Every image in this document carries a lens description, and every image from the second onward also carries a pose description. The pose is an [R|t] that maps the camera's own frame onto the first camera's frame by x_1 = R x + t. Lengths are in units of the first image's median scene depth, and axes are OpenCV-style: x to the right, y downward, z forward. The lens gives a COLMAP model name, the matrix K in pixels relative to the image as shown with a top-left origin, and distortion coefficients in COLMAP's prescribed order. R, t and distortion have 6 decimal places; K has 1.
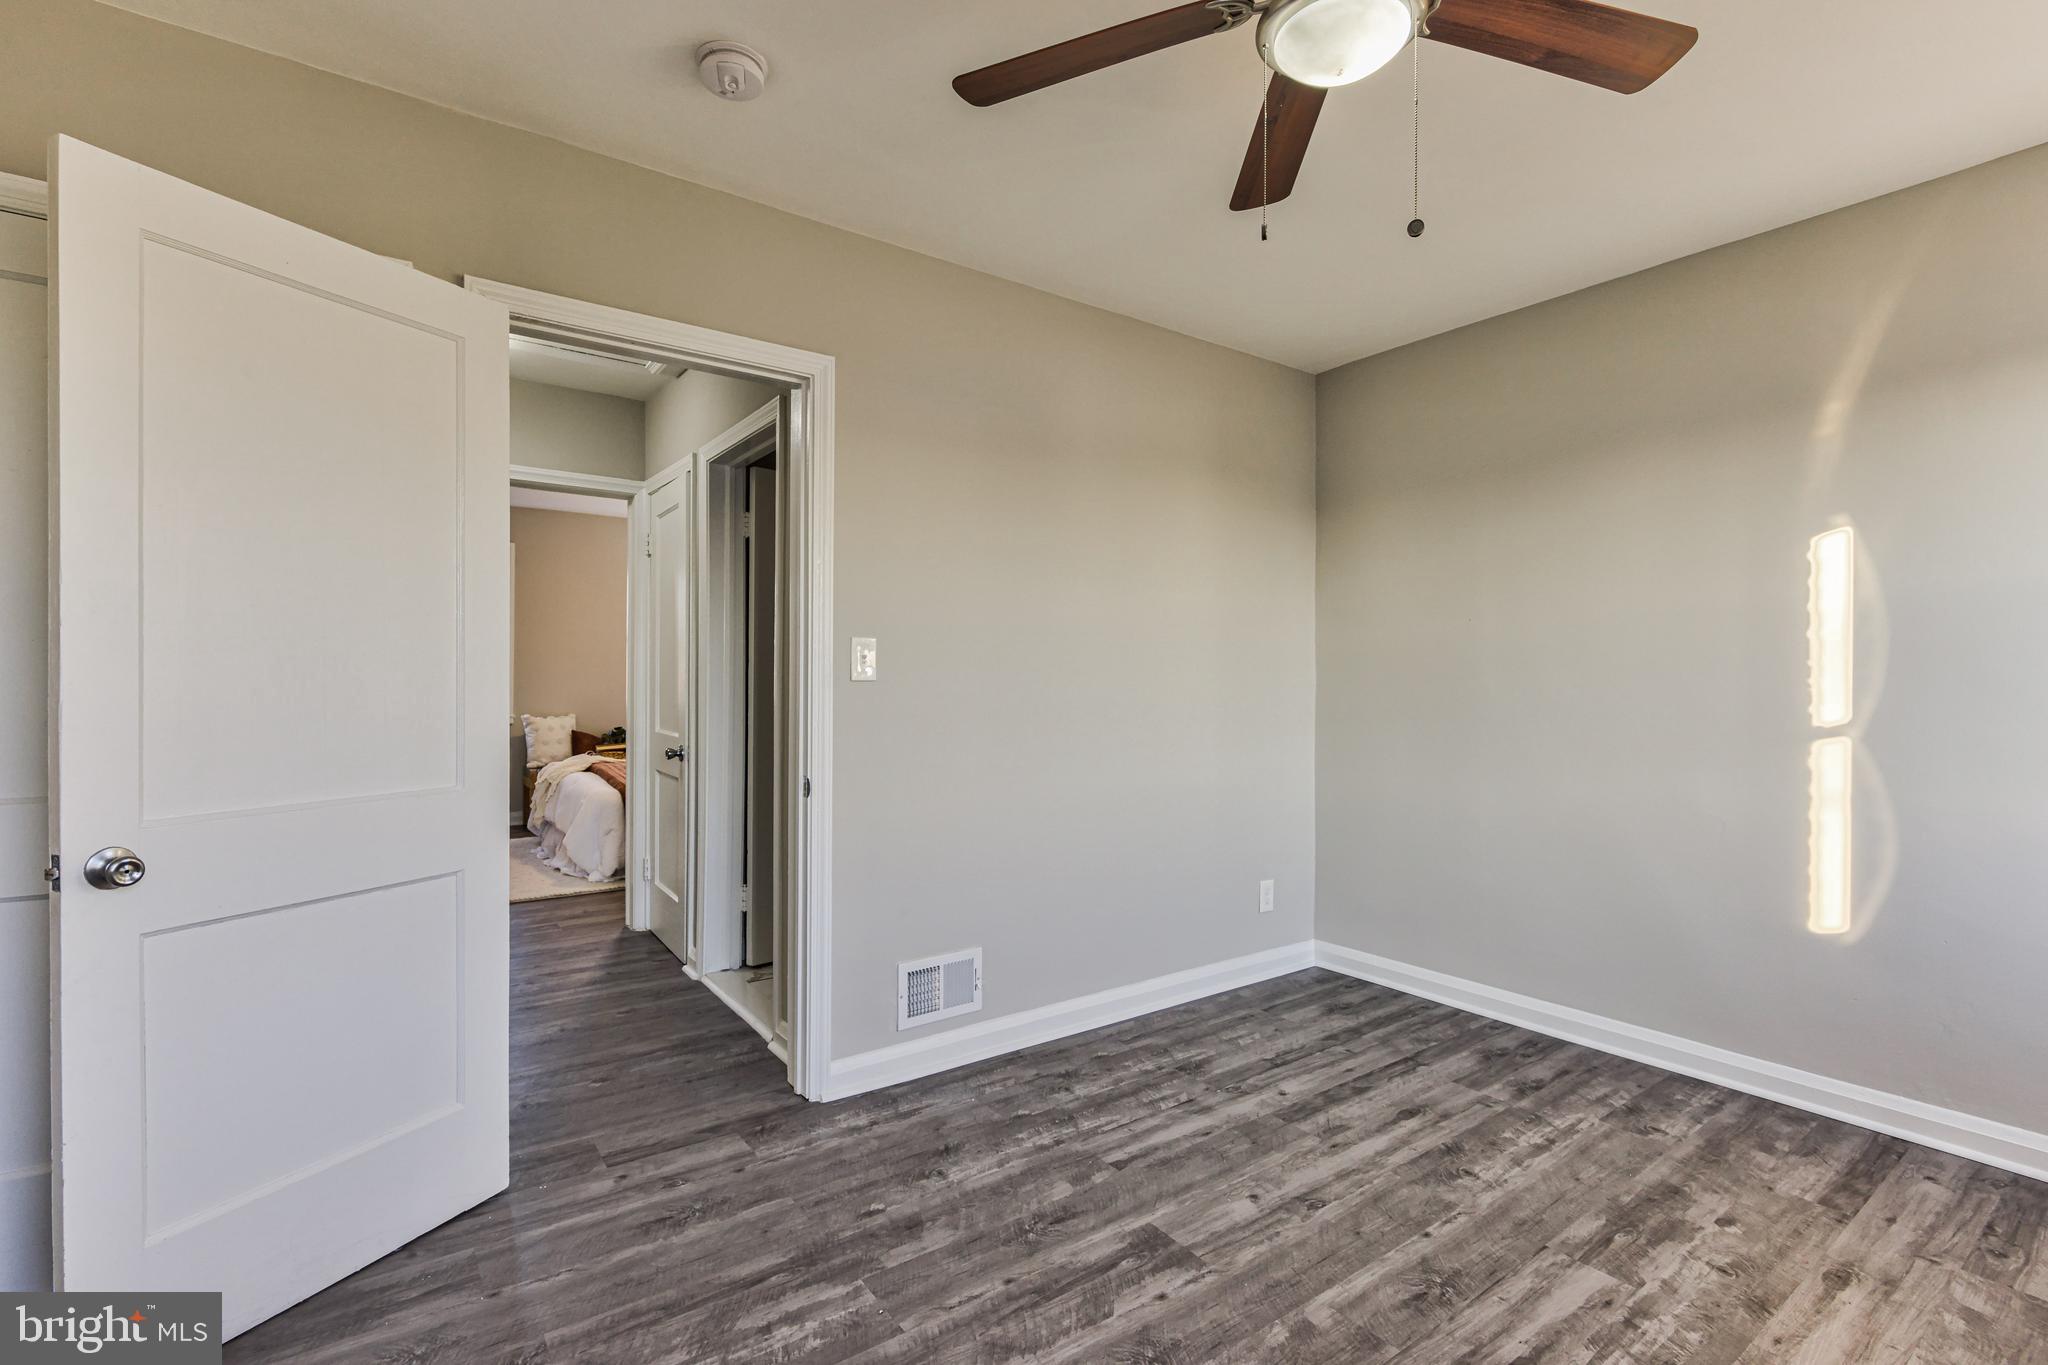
lens RADIAL K [[924.9, 0, 1005.9], [0, 924.9, 677.4], [0, 0, 1]] dist [0.005502, -0.009099]
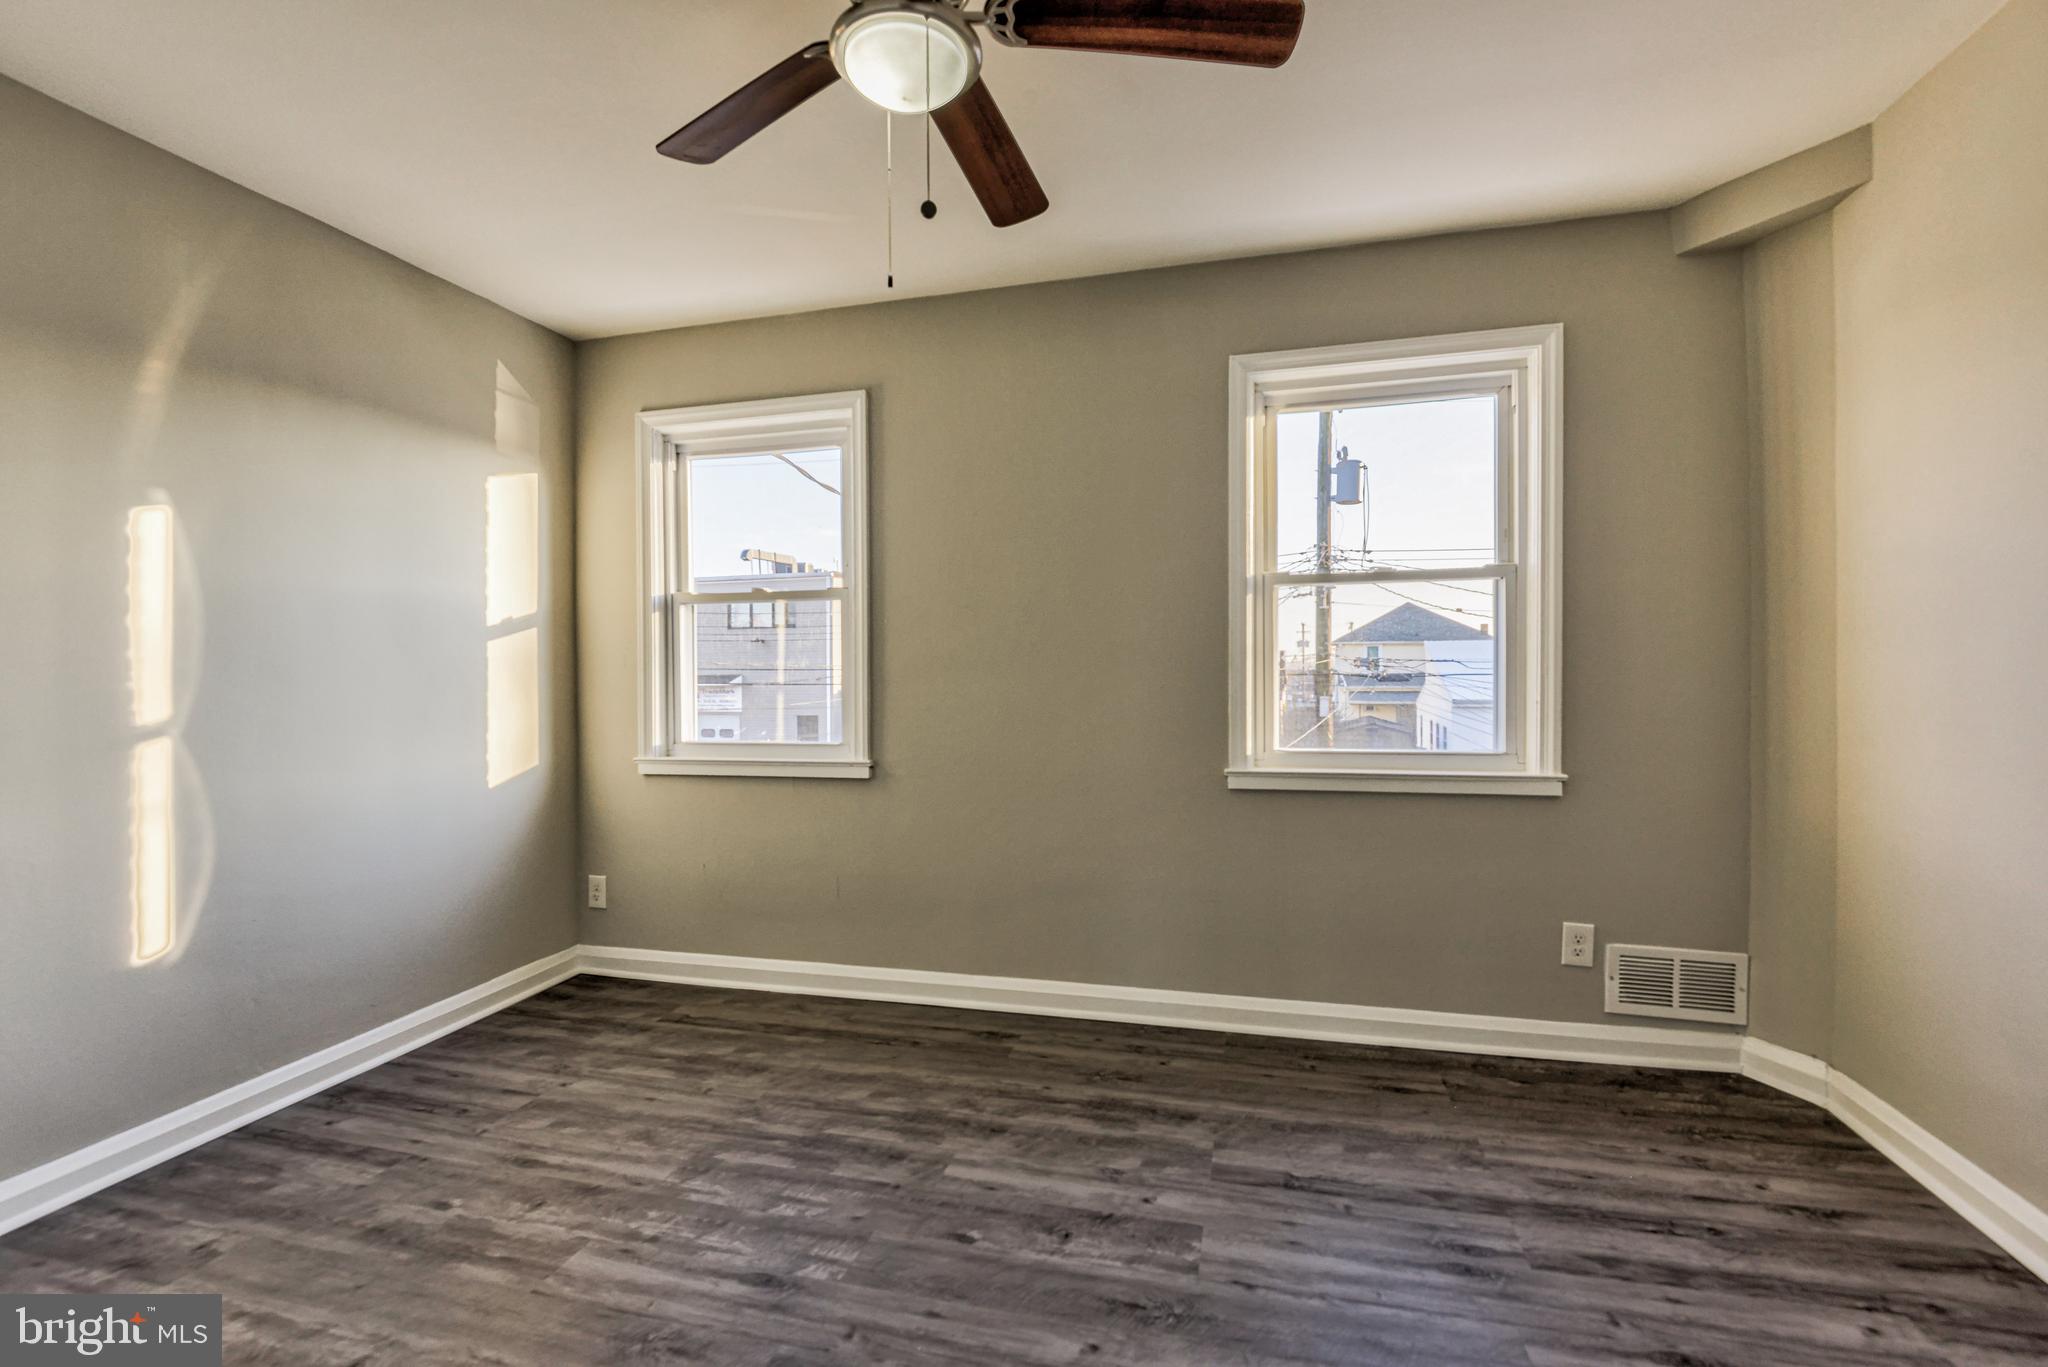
lens RADIAL K [[924.9, 0, 1005.9], [0, 924.9, 678.4], [0, 0, 1]] dist [0.005502, -0.009099]
pose [[-0.635432, -0.007249, 0.772123, -0.372565], [0.005953, 0.999880, 0.014287, -0.000538], [-0.772134, 0.013675, -0.635313, 1.090184]]
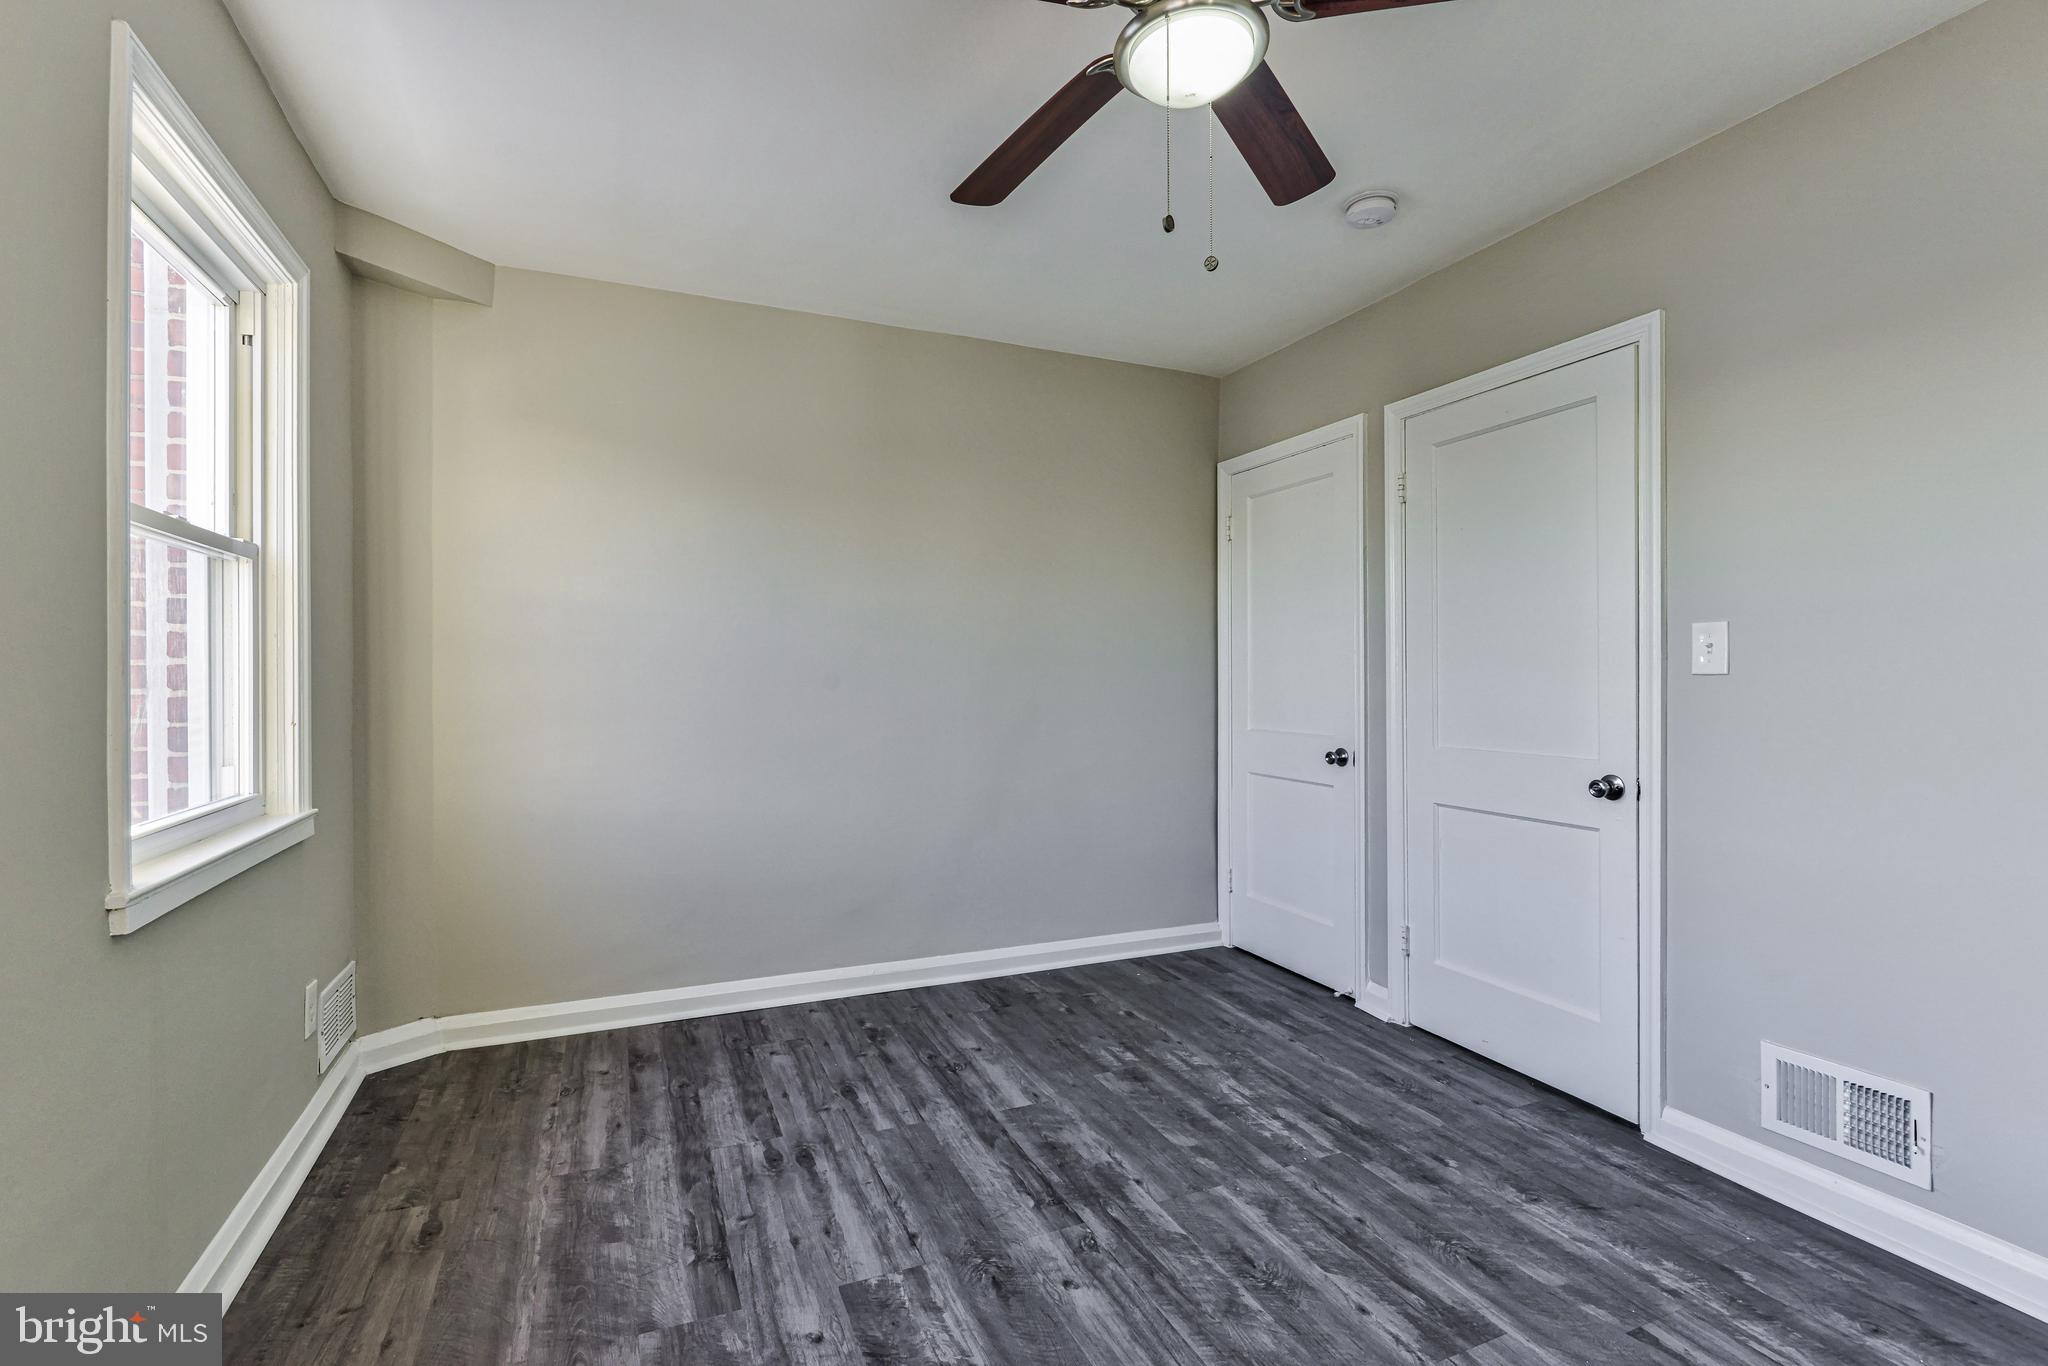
lens RADIAL K [[924.9, 0, 1005.9], [0, 924.9, 677.9], [0, 0, 1]] dist [0.005502, -0.009099]
pose [[-0.217347, -0.004337, -0.976085, 0.979760], [0.001098, 0.999988, -0.004688, 0.012035], [0.976094, -0.002090, -0.217340, 0.696536]]
